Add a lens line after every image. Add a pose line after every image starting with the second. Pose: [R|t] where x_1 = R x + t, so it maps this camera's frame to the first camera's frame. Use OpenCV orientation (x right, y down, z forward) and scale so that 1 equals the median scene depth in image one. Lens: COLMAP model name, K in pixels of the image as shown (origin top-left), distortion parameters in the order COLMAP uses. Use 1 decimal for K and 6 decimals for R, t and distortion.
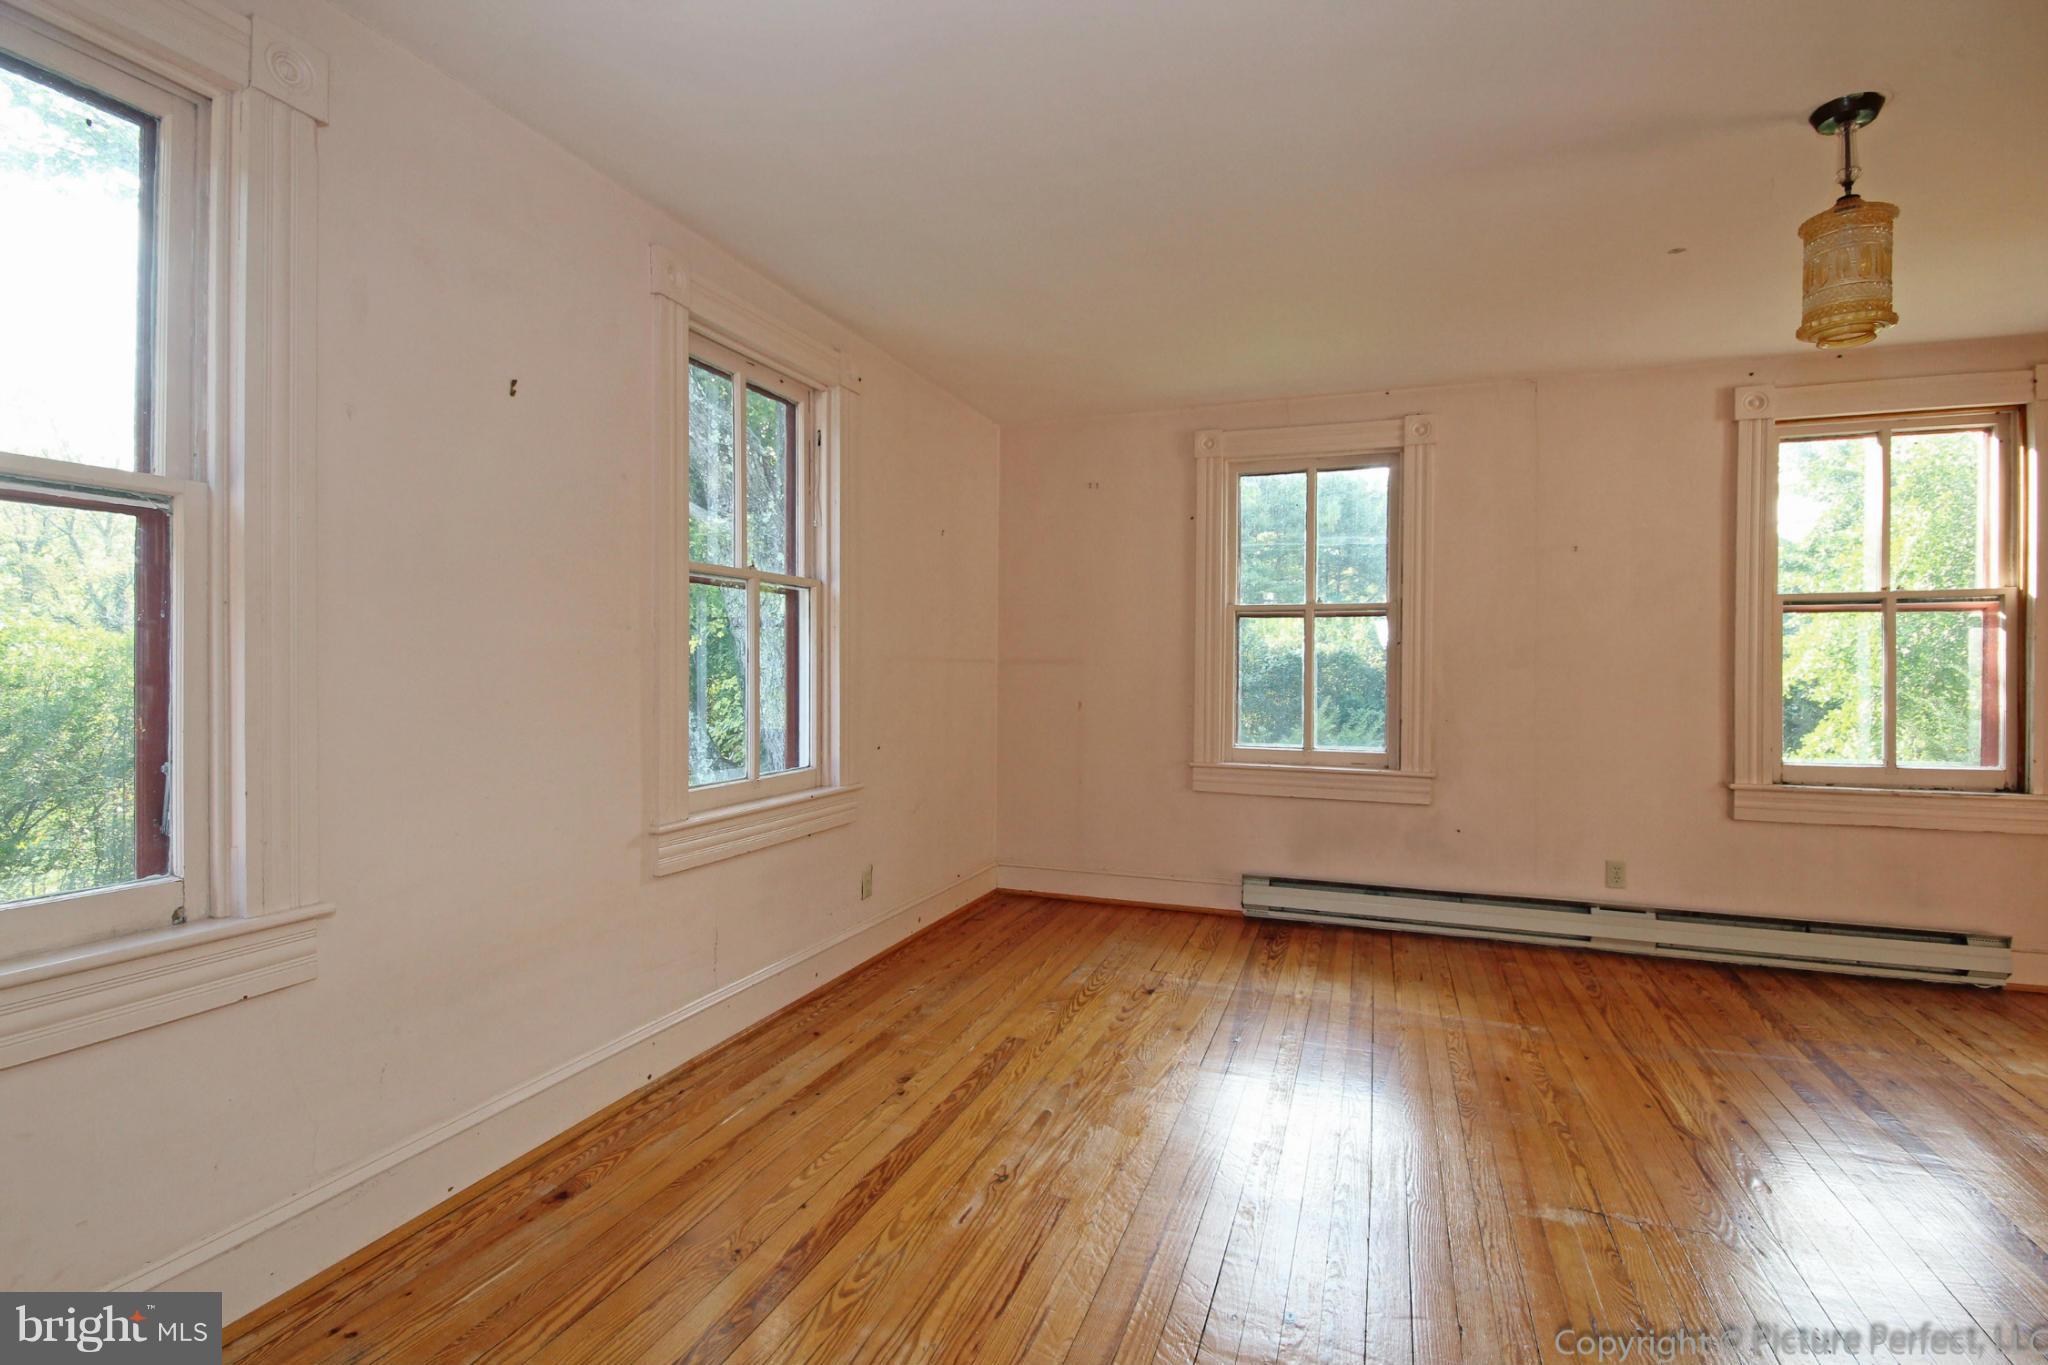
lens RADIAL K [[945.0, 0, 1023.8], [0, 945.0, 665.5], [0, 0, 1]] dist [-0.000981, -0.009714]
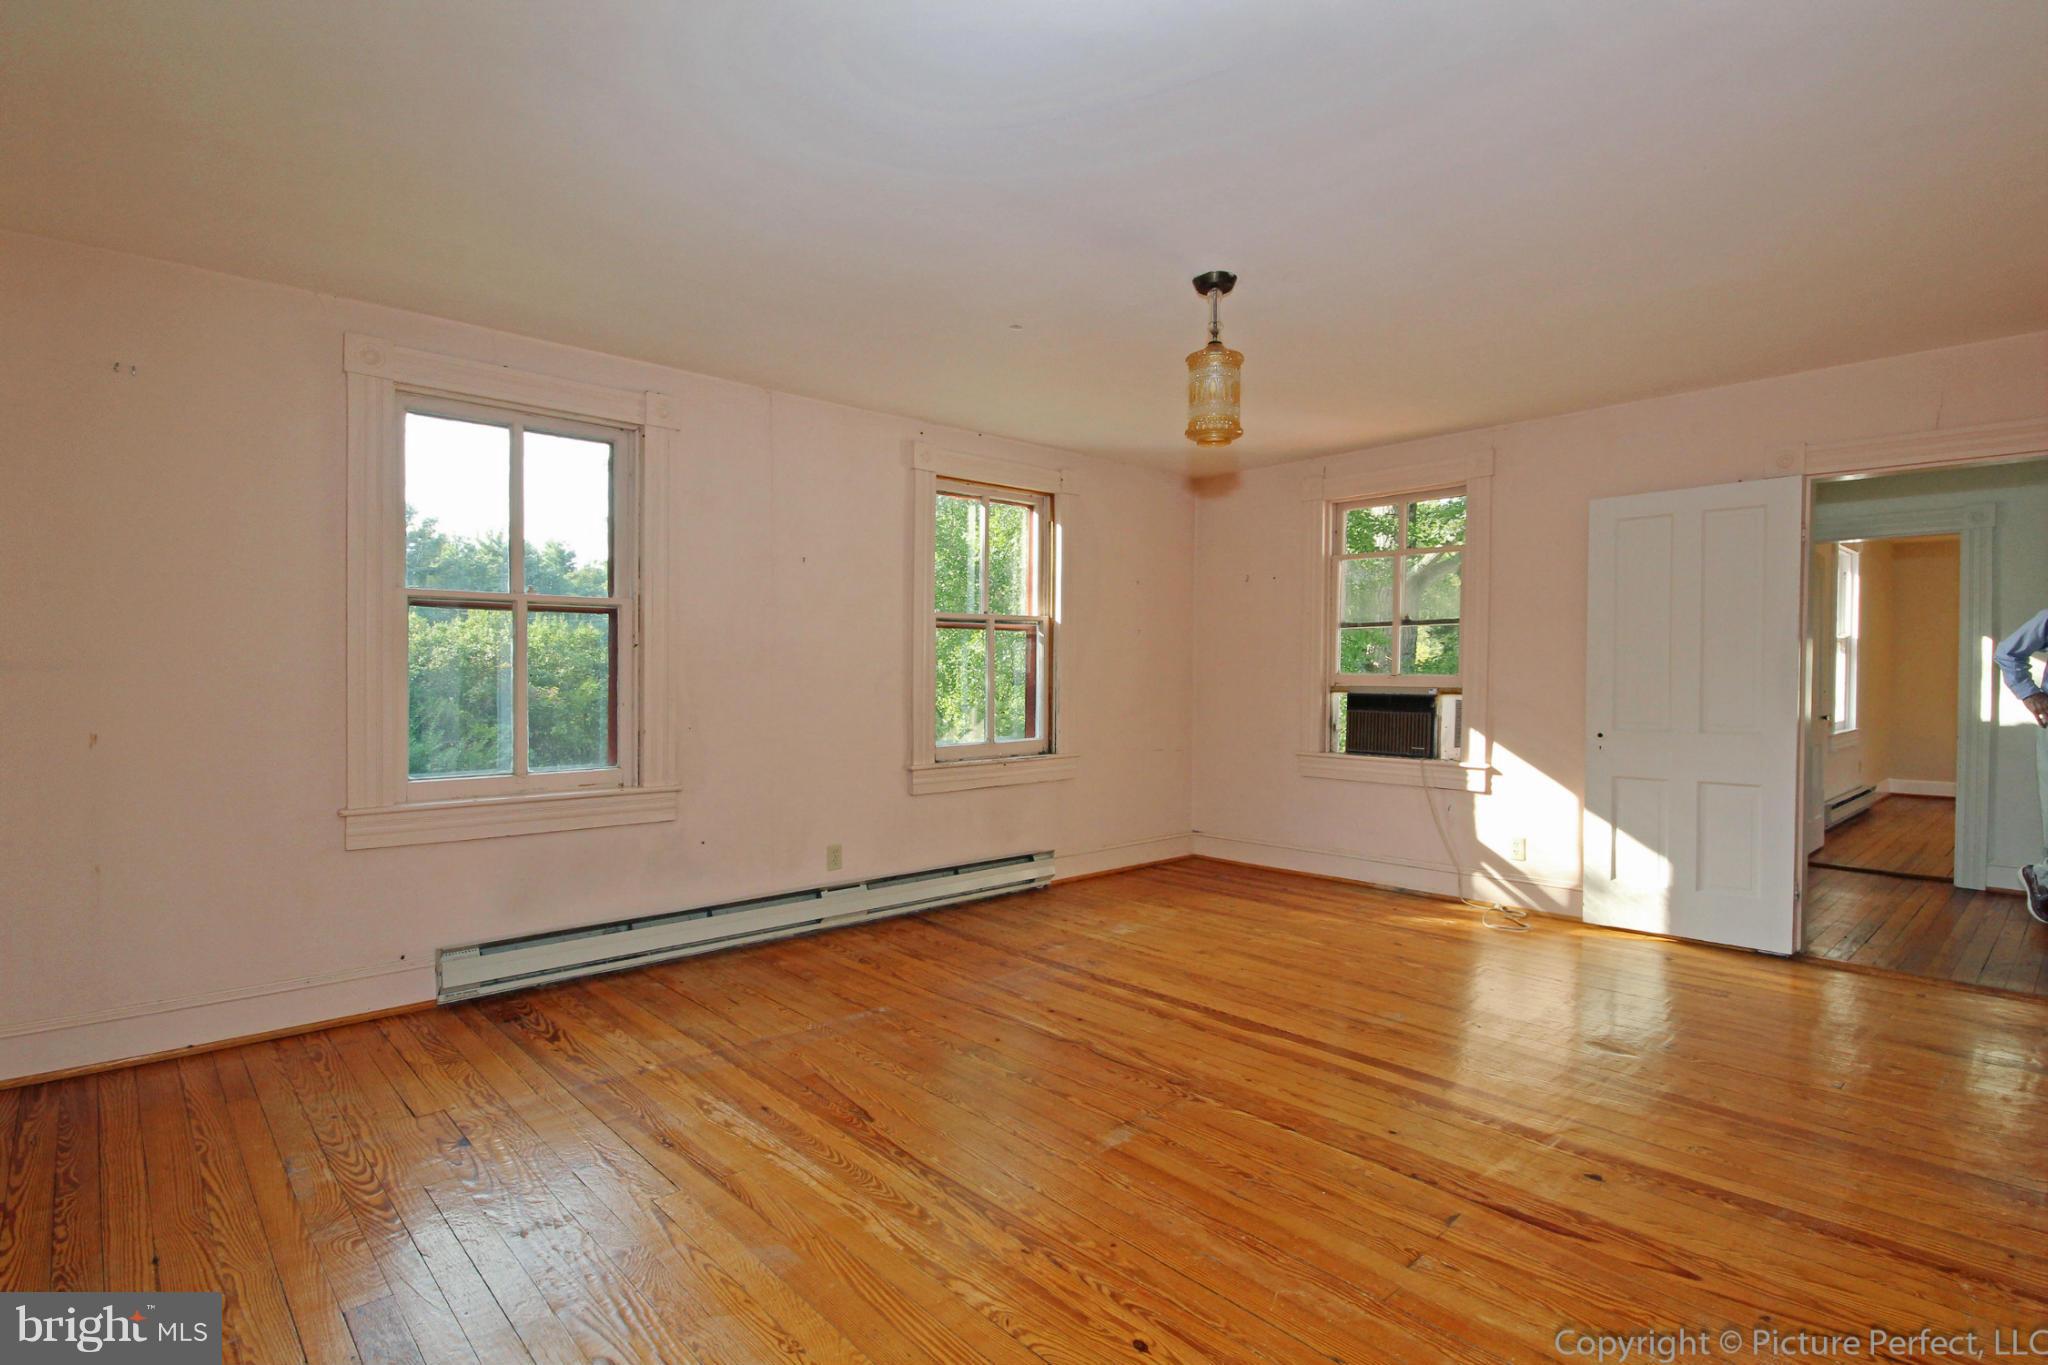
lens RADIAL K [[960.8, 0, 1039.0], [0, 960.8, 681.7], [0, 0, 1]] dist [-0.002882, -0.000516]
pose [[0.448171, -0.014564, 0.893829, -0.295791], [0.002640, 0.999884, 0.014968, -0.001298], [-0.893944, -0.004348, 0.448157, 0.304710]]
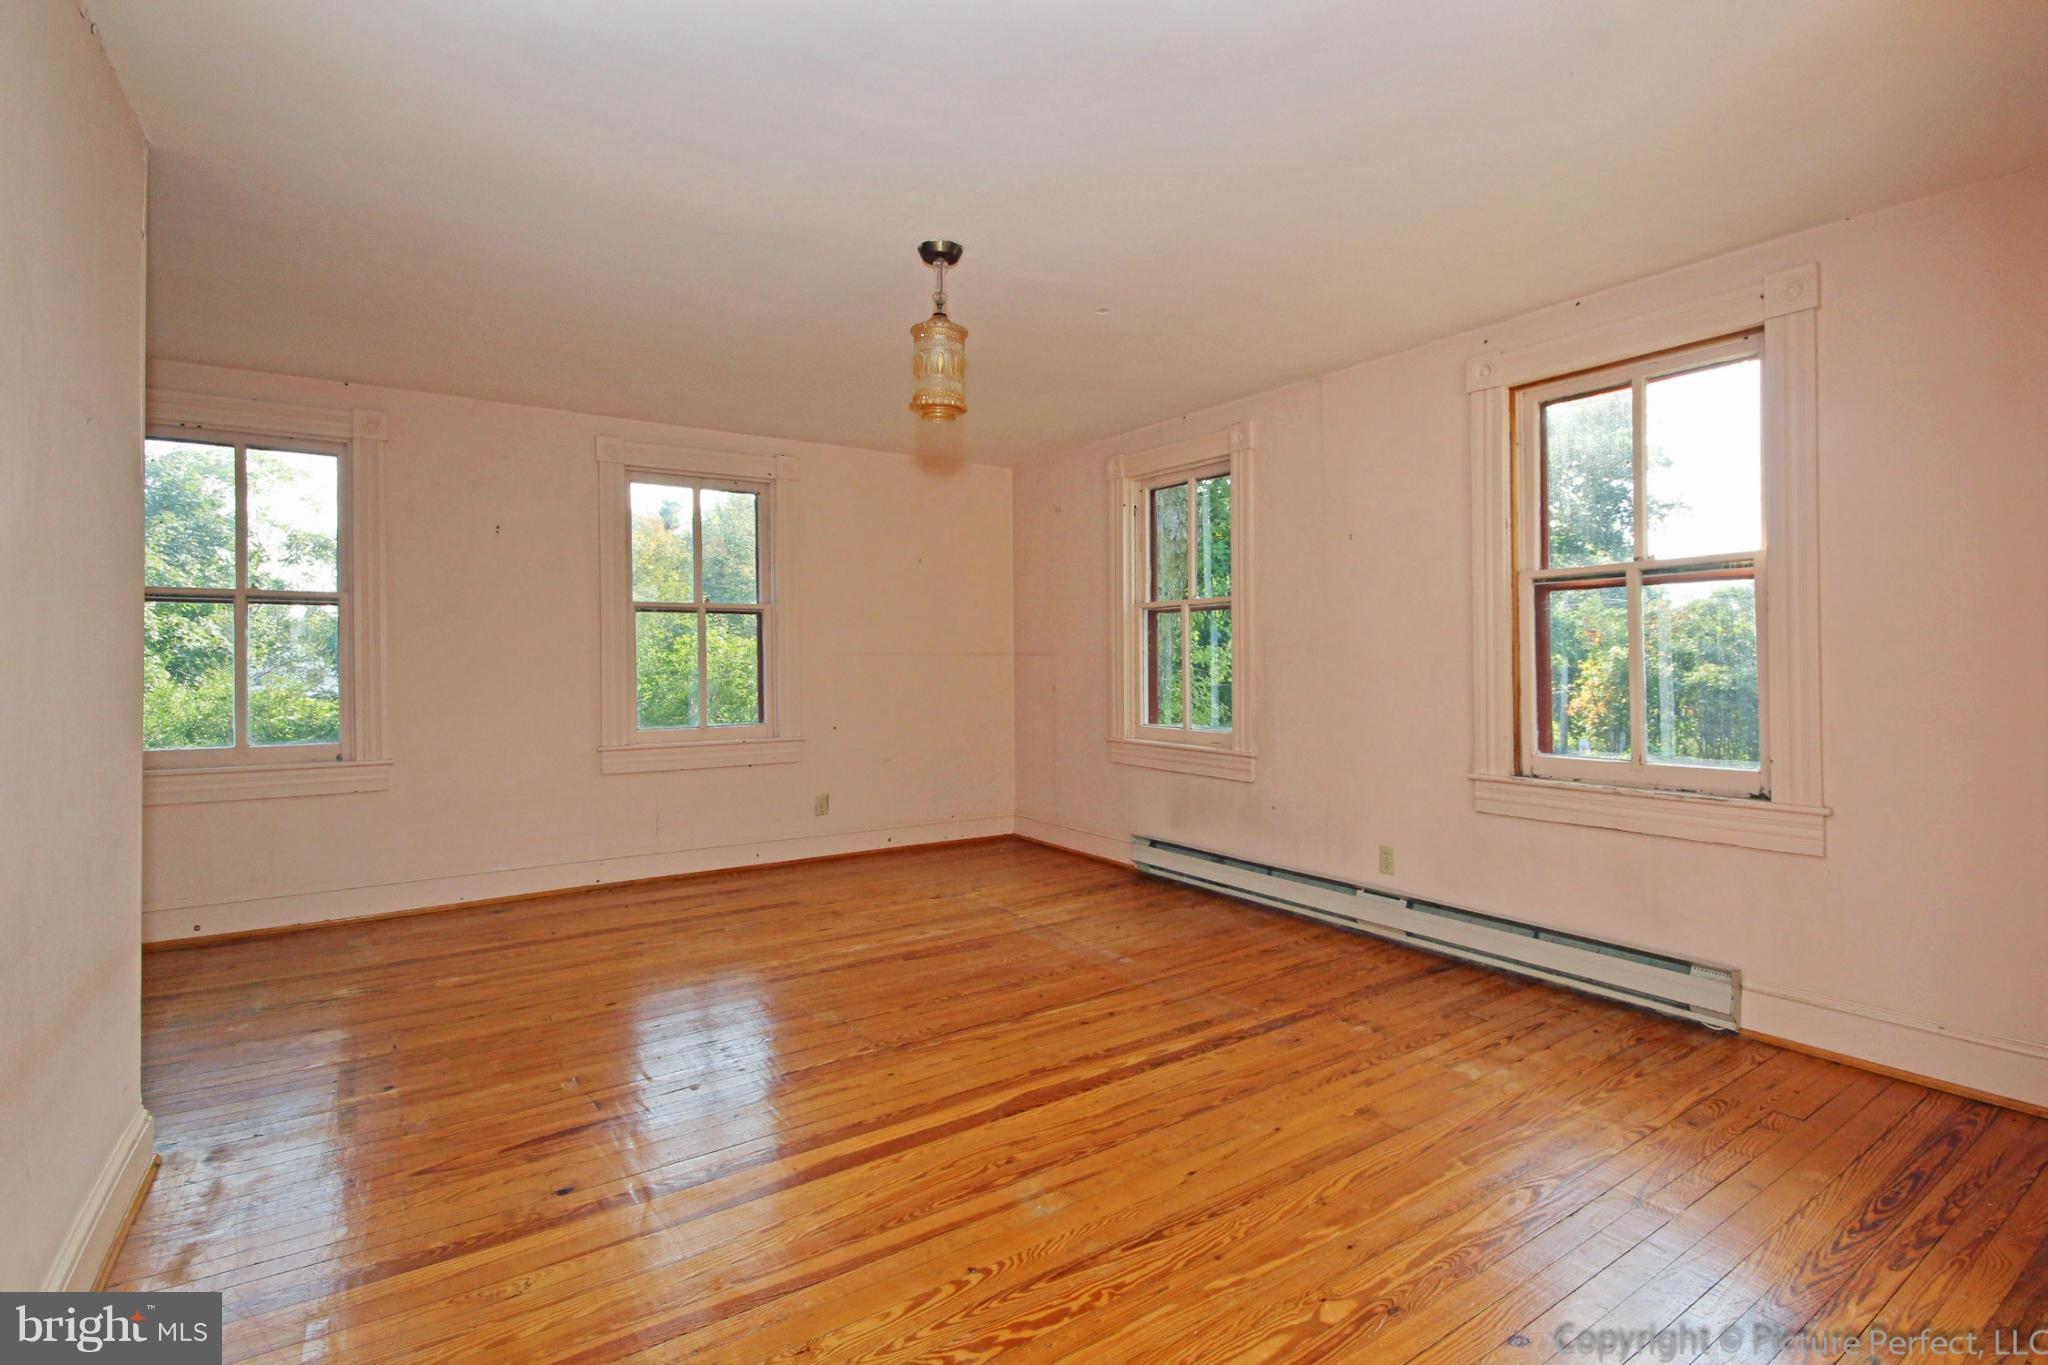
lens RADIAL K [[884.4, 0, 961.1], [0, 884.4, 679.0], [0, 0, 1]] dist [-0.018227, -0.000152]
pose [[0.834430, 0.004755, -0.551093, 0.843749], [0.006649, 0.999803, 0.018695, 0.009914], [0.551073, -0.019264, 0.834234, -0.025729]]
